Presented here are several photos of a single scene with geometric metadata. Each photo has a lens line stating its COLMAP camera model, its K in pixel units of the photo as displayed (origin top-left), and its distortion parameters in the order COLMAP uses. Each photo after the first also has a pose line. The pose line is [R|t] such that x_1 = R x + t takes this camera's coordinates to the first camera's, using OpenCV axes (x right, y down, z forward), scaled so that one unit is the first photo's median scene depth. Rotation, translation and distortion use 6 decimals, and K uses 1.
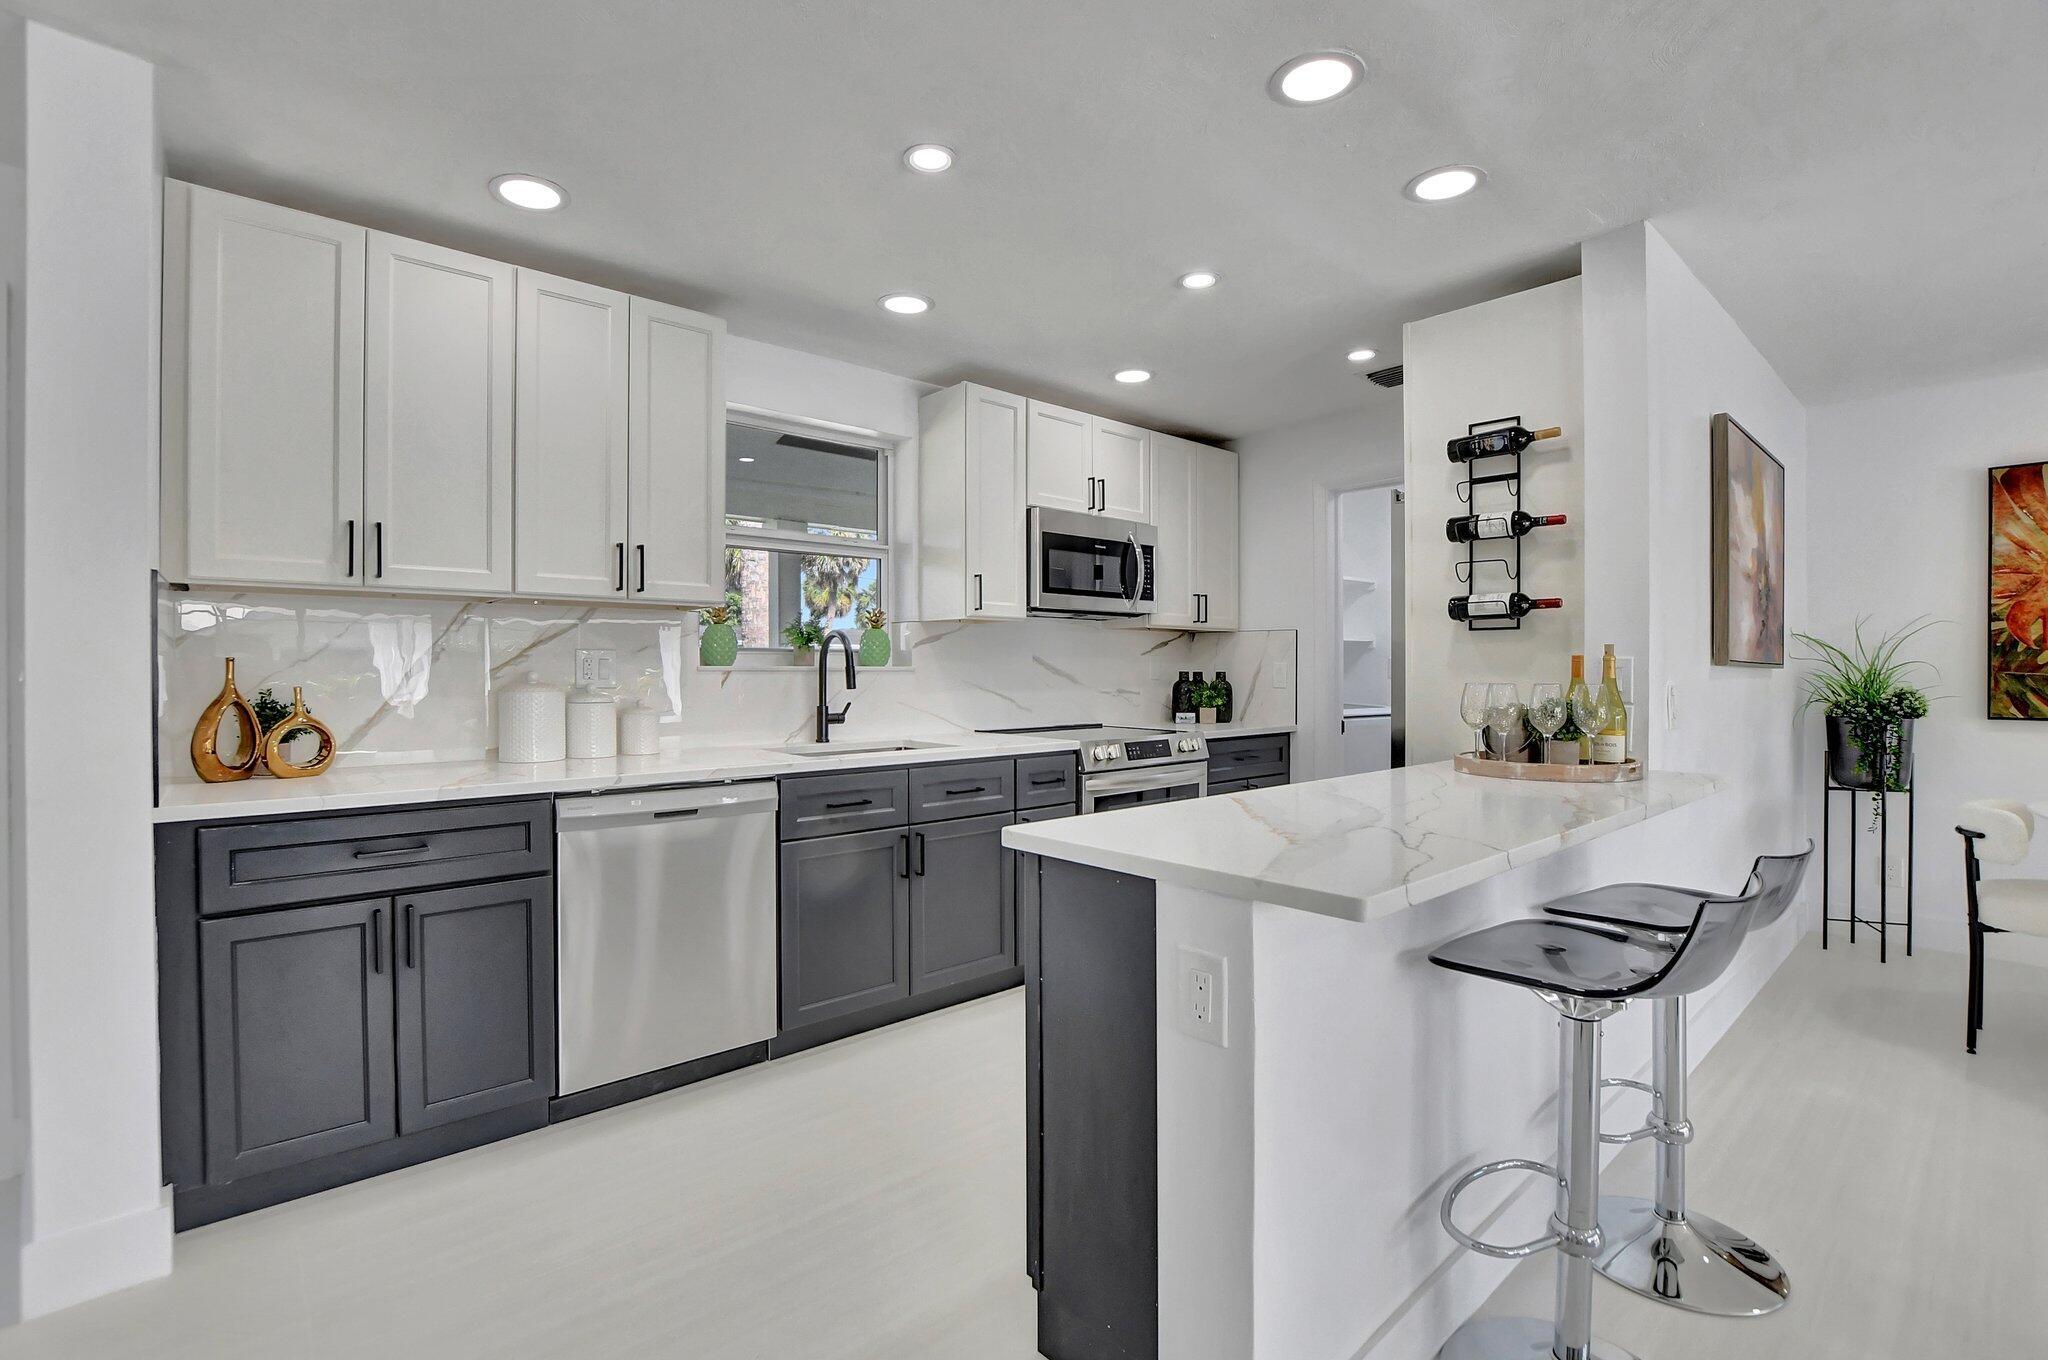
lens RADIAL K [[919.9, 0, 1000.1], [0, 919.9, 674.8], [0, 0, 1]] dist [-0.031665, 0.003657]
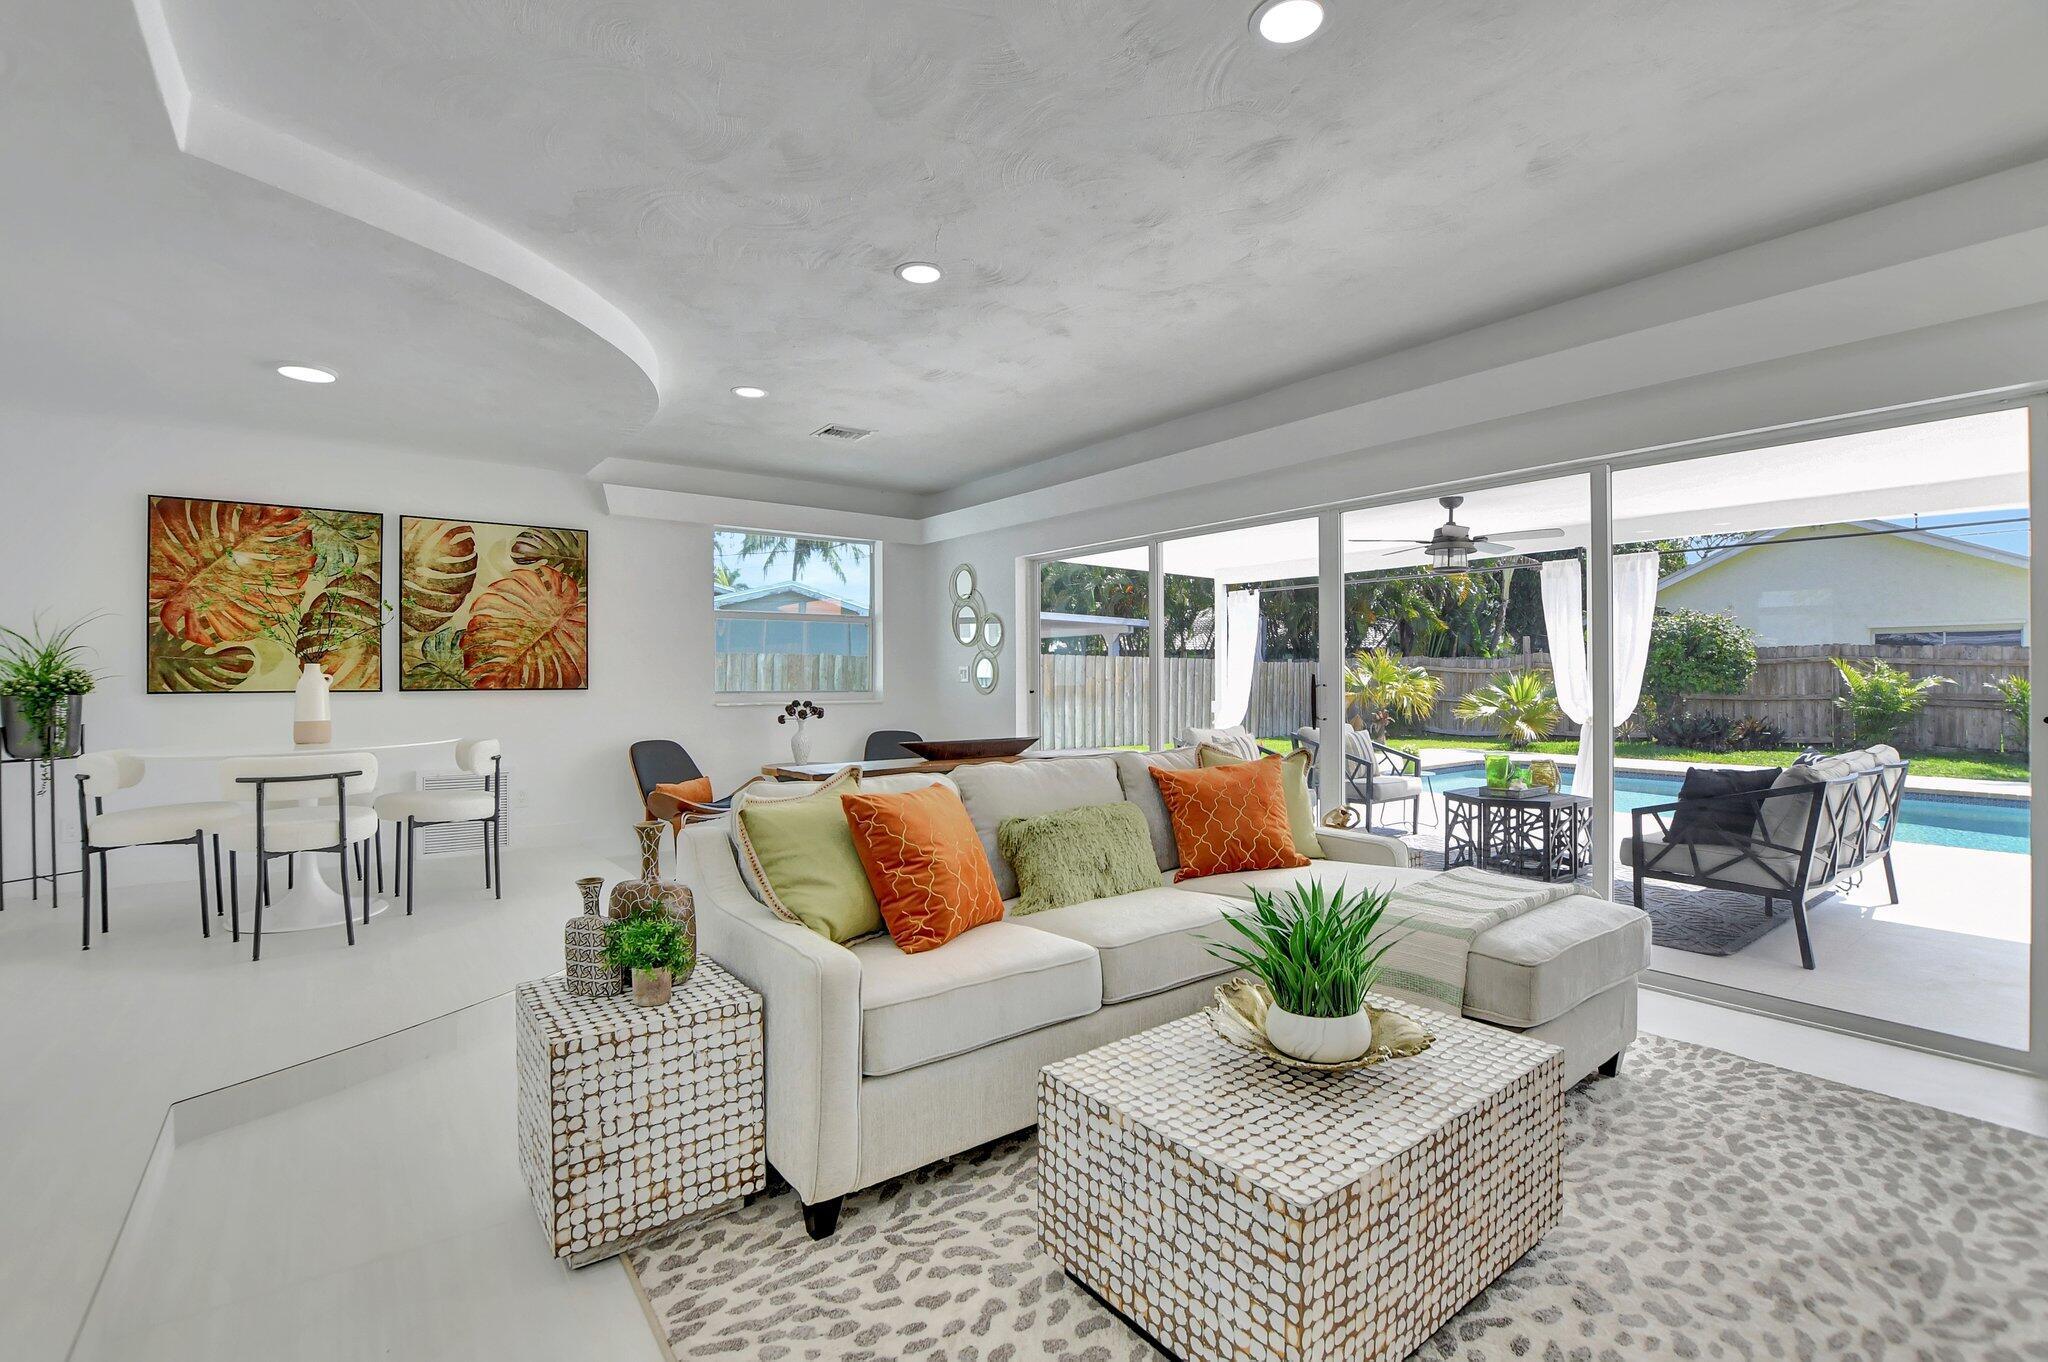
lens RADIAL K [[906.9, 0, 1006.6], [0, 906.9, 674.3], [0, 0, 1]] dist [-0.027870, 0.000799]
pose [[0.081411, 0.001644, 0.996679, -0.046981], [0.009222, 0.999955, -0.002403, 0.046048], [-0.996638, 0.009387, 0.081392, -0.400368]]
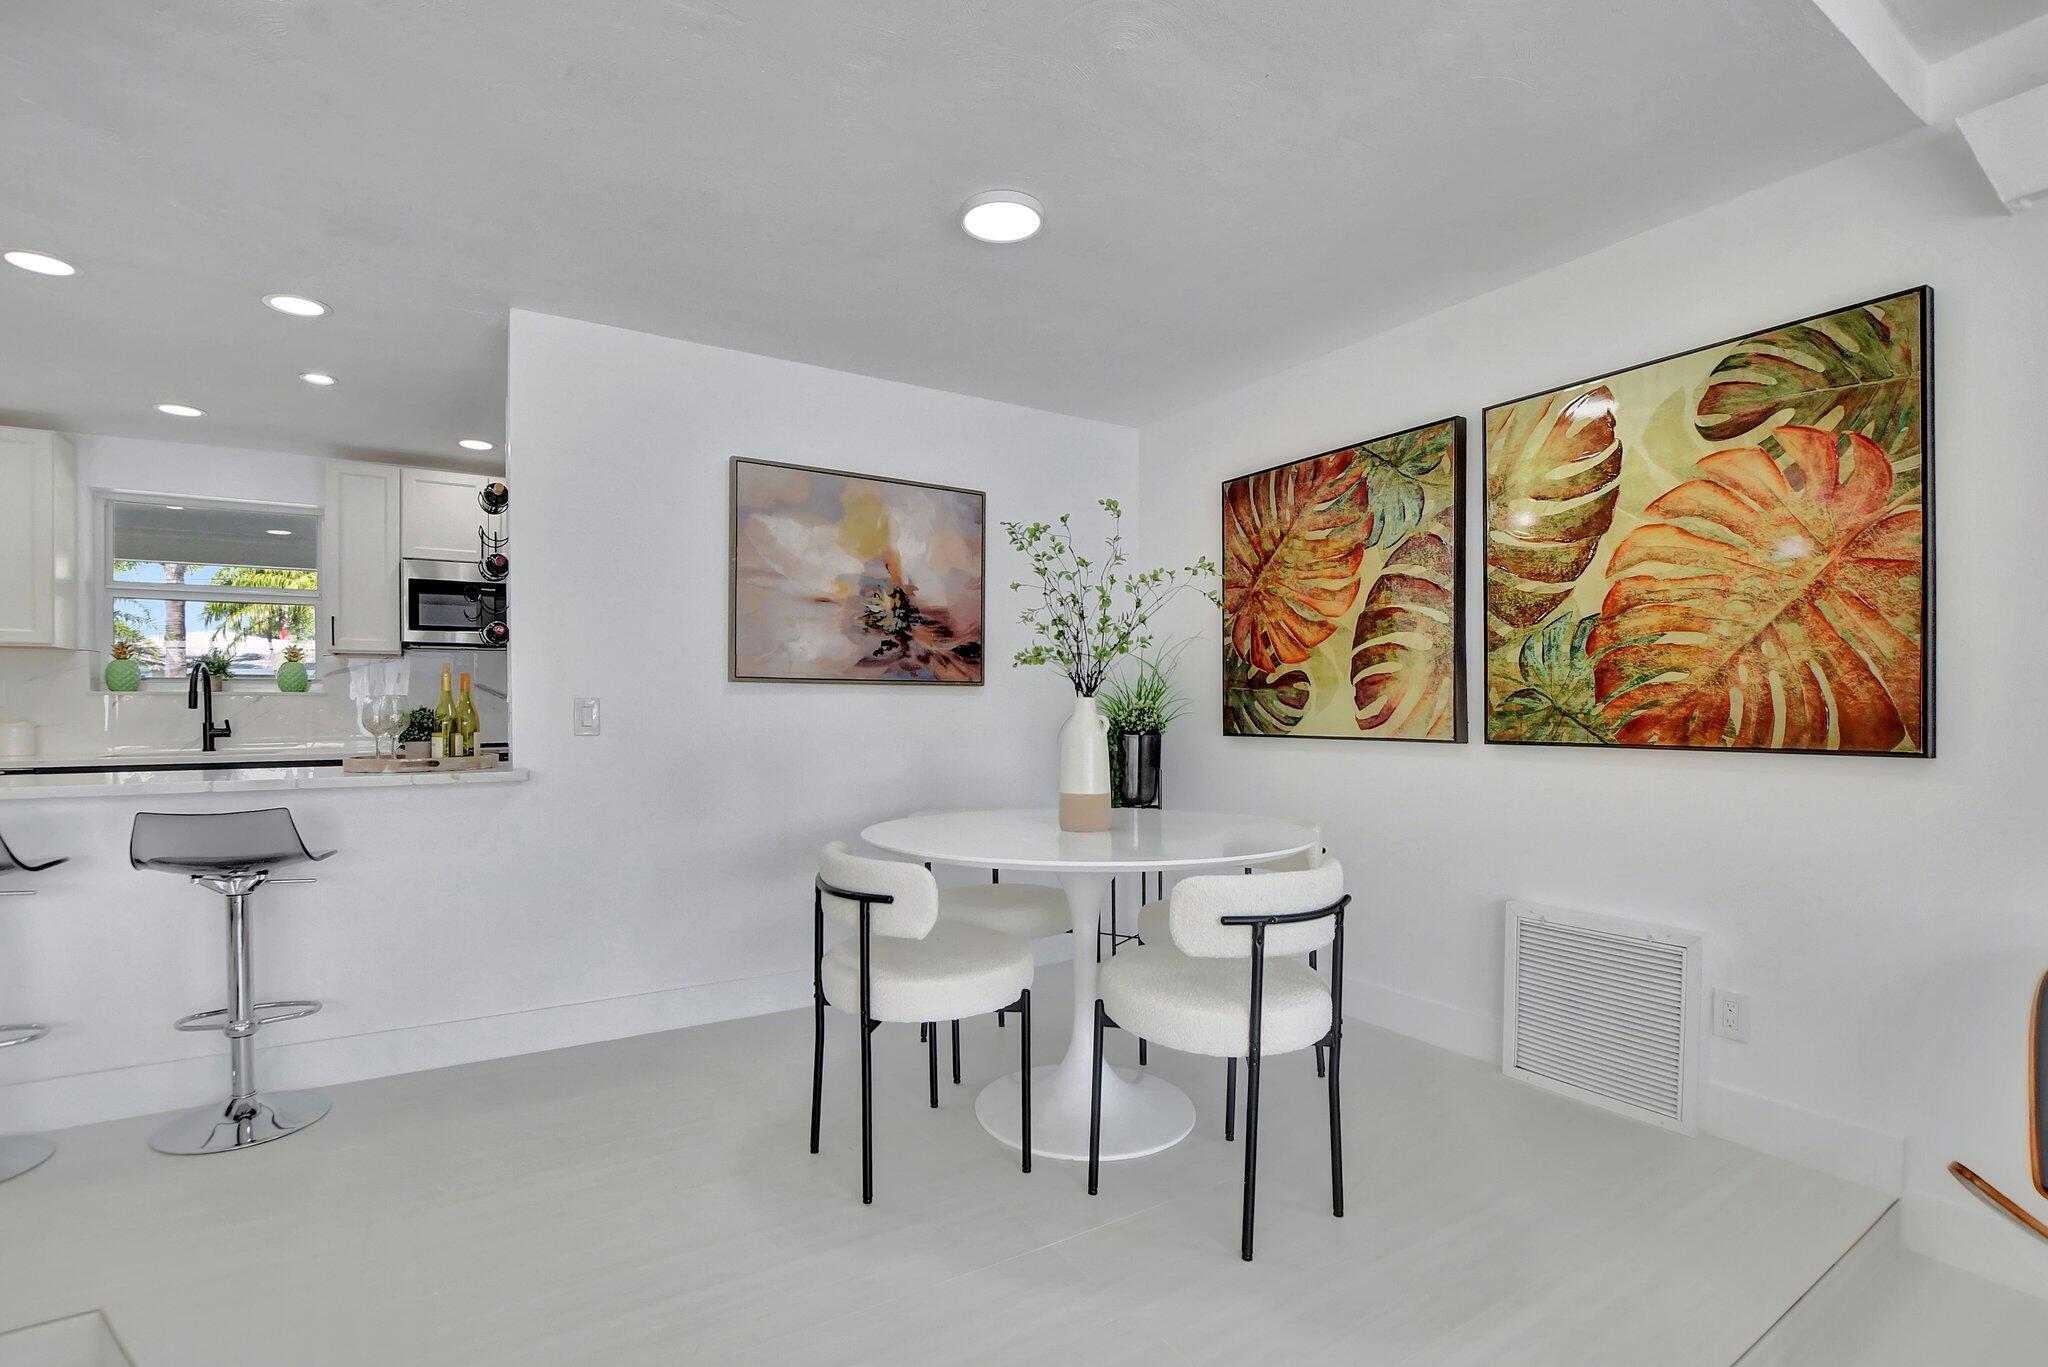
lens RADIAL K [[936.9, 0, 1011.0], [0, 936.9, 707.3], [0, 0, 1]] dist [-0.030942, 0.001279]
pose [[0.986939, -0.005517, -0.160998, 1.325707], [0.004647, 0.999972, -0.005780, 0.029551], [0.161025, 0.004956, 0.986938, -0.085595]]
